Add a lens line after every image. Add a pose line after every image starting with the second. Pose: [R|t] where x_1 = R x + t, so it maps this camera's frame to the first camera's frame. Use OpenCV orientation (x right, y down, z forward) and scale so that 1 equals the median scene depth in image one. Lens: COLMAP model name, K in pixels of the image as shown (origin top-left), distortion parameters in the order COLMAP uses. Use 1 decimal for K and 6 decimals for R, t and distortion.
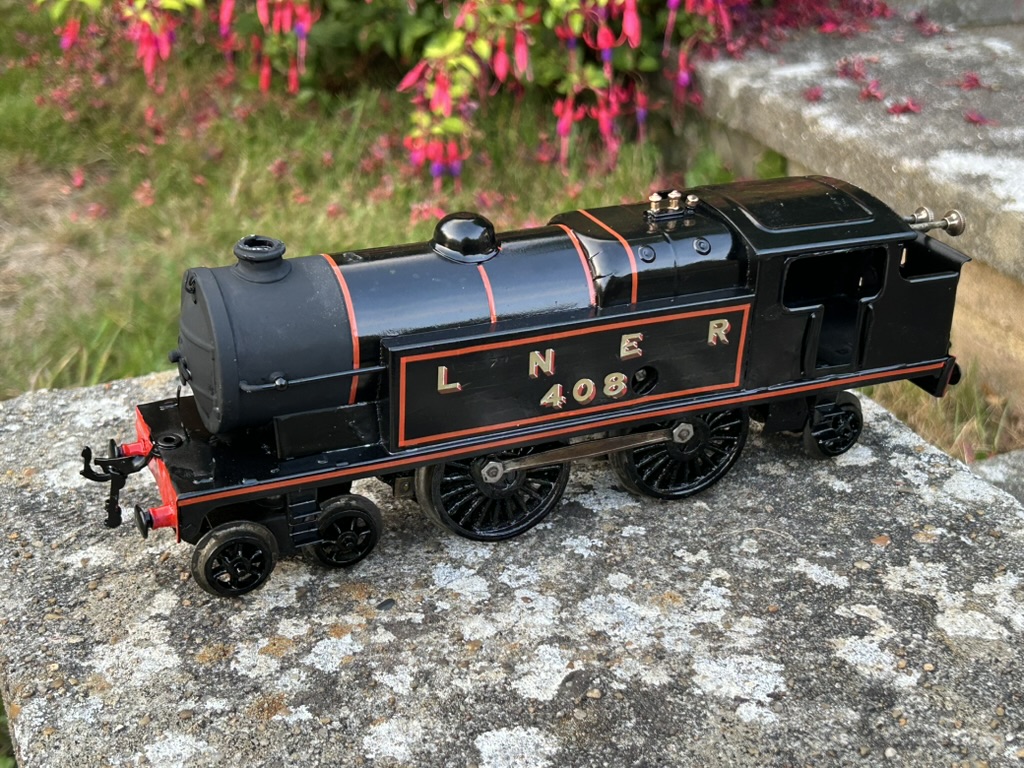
lens RADIAL K [[1465.4, 0, 512.0], [0, 1465.4, 384.0], [0, 0, 1]] dist [0.086638, -0.057521]
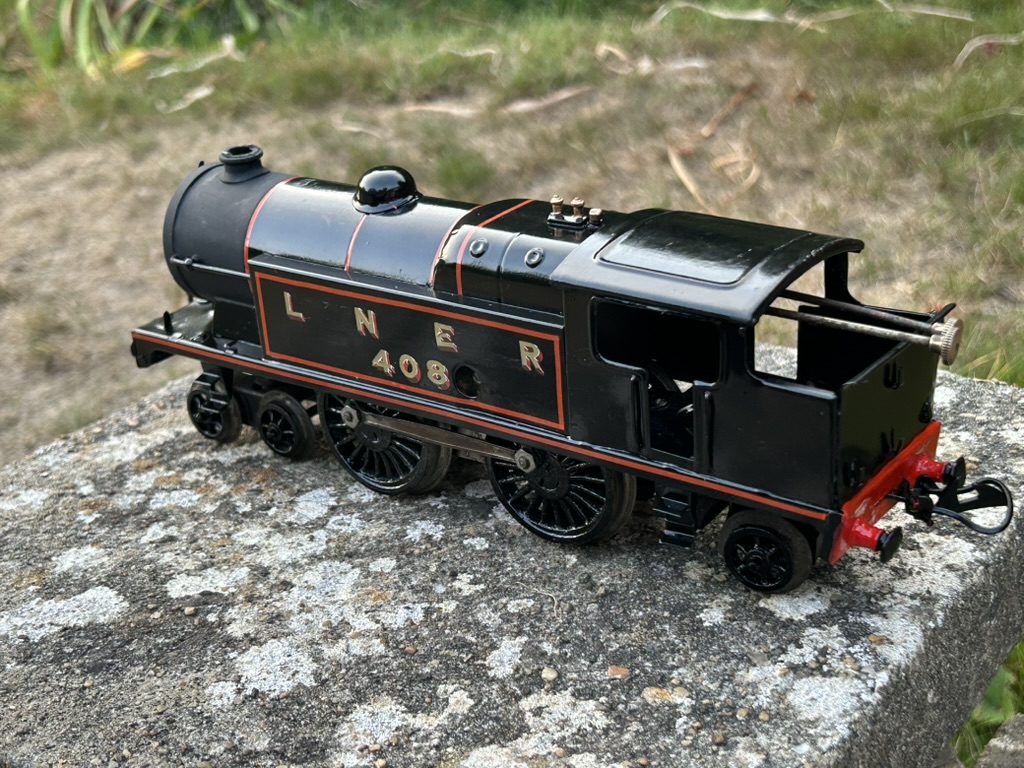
lens RADIAL K [[1465.4, 0, 512.0], [0, 1465.4, 384.0], [0, 0, 1]] dist [0.086638, -0.057521]
pose [[0.504648, 0.299669, -0.809647, 0.878660], [-0.304617, 0.939313, 0.157796, -0.160138], [0.807799, 0.167001, 0.565307, 0.505721]]
